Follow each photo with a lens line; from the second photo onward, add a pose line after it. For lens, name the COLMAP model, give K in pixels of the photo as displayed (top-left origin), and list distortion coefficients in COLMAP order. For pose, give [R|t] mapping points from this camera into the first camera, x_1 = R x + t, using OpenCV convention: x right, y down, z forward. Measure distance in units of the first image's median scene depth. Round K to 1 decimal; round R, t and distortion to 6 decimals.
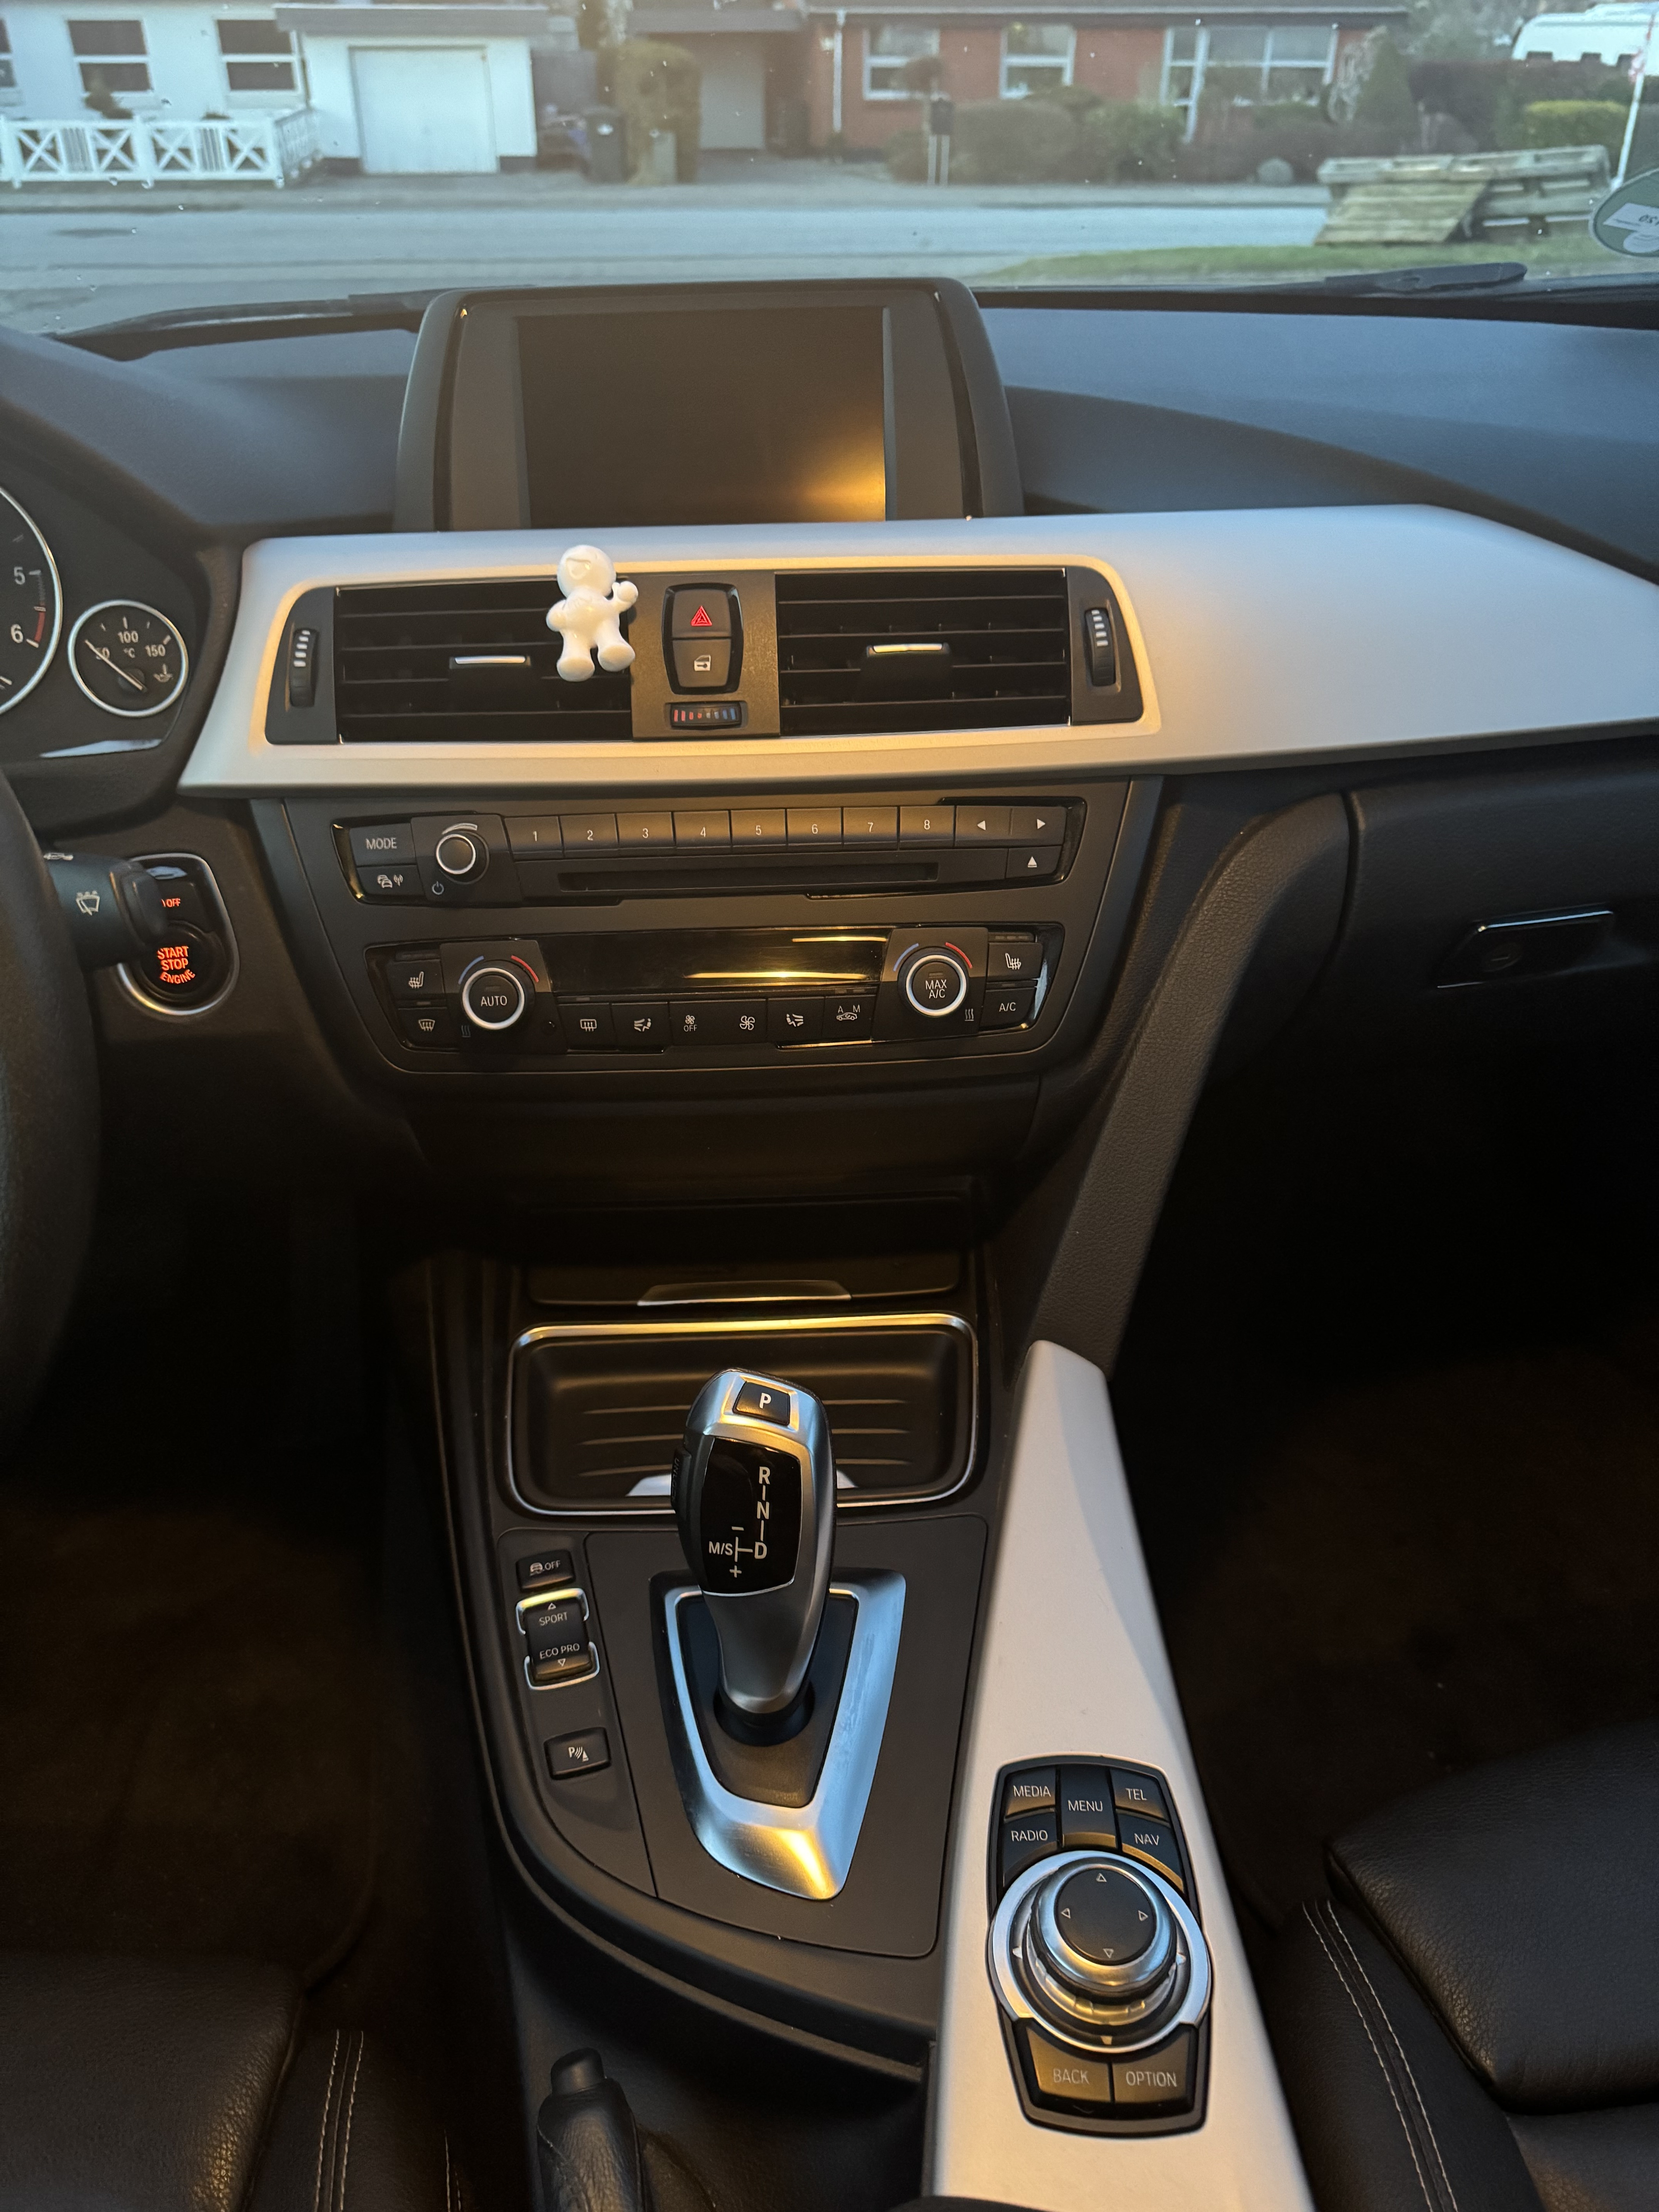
lens RADIAL K [[1702.1, 0, 770.0], [0, 1702.1, 1081.5], [0, 0, 1]] dist [0.032235, -0.014337]
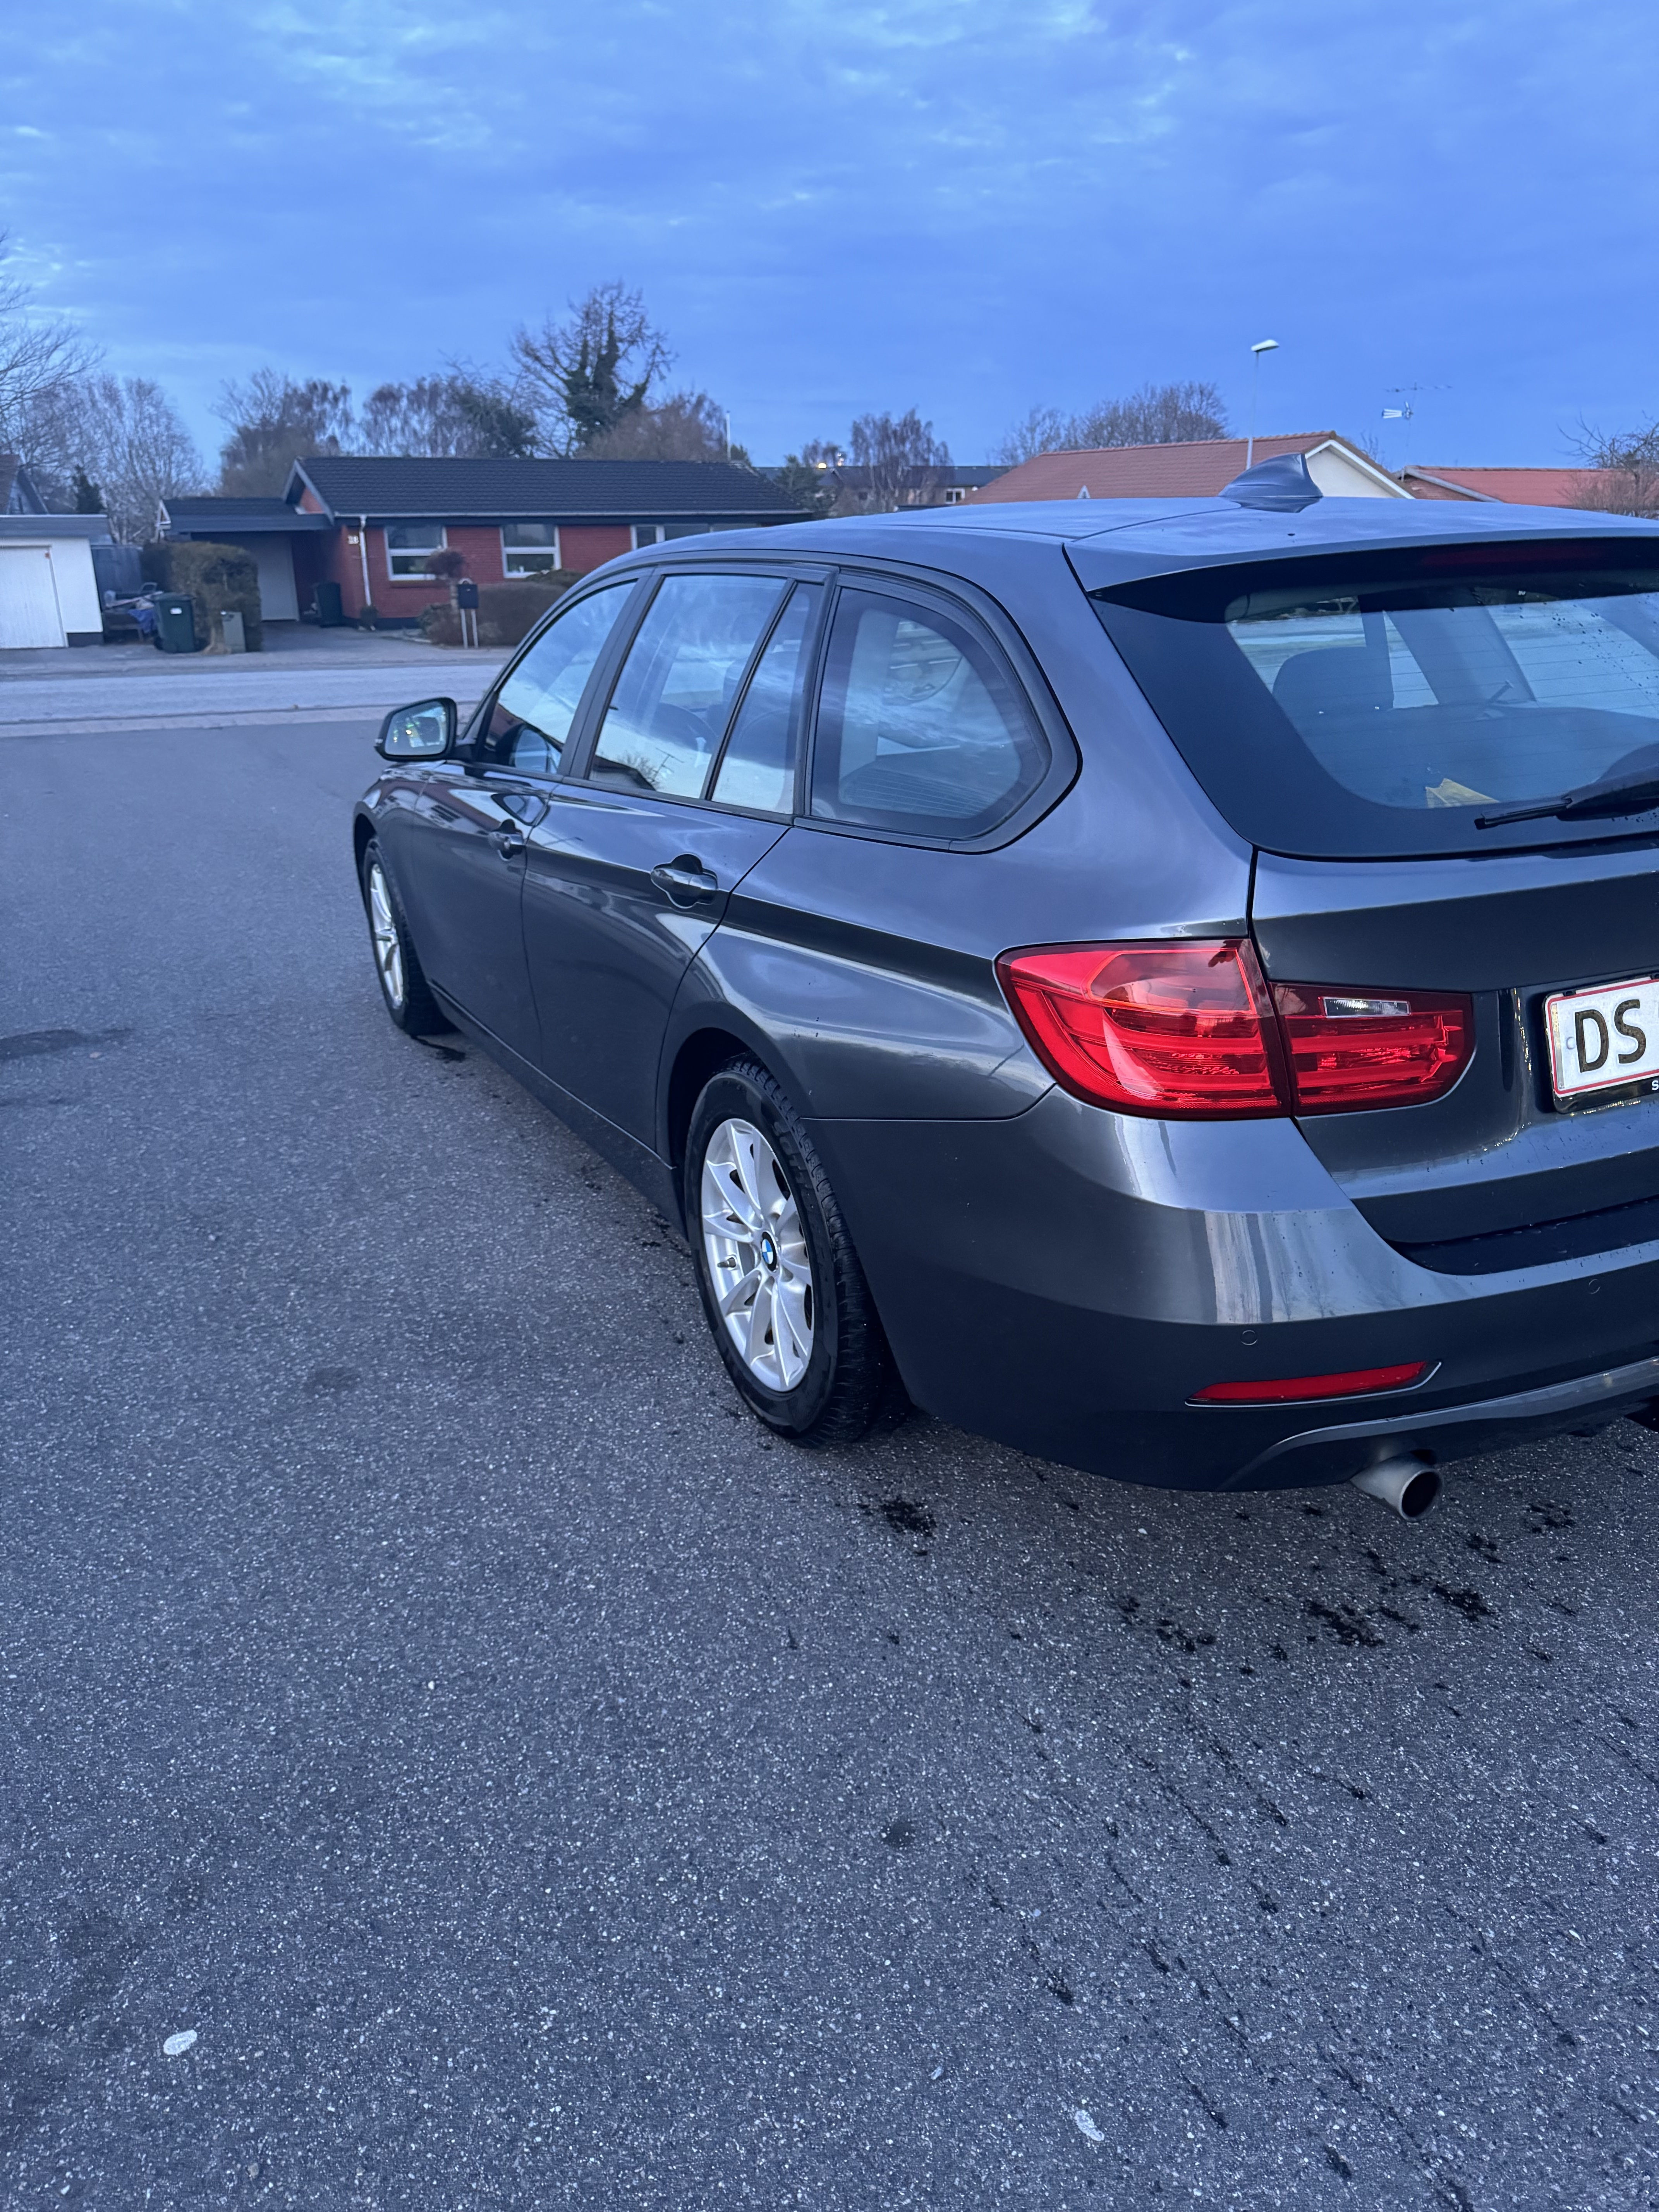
lens RADIAL K [[1702.1, 0, 822.3], [0, 1702.1, 1095.9], [0, 0, 1]] dist [0.032235, -0.014337]
pose [[0.951115, -0.112770, 0.287511, -0.045110], [0.172334, 0.966328, -0.191077, 0.054524], [-0.256282, 0.231284, 0.938524, -0.114194]]
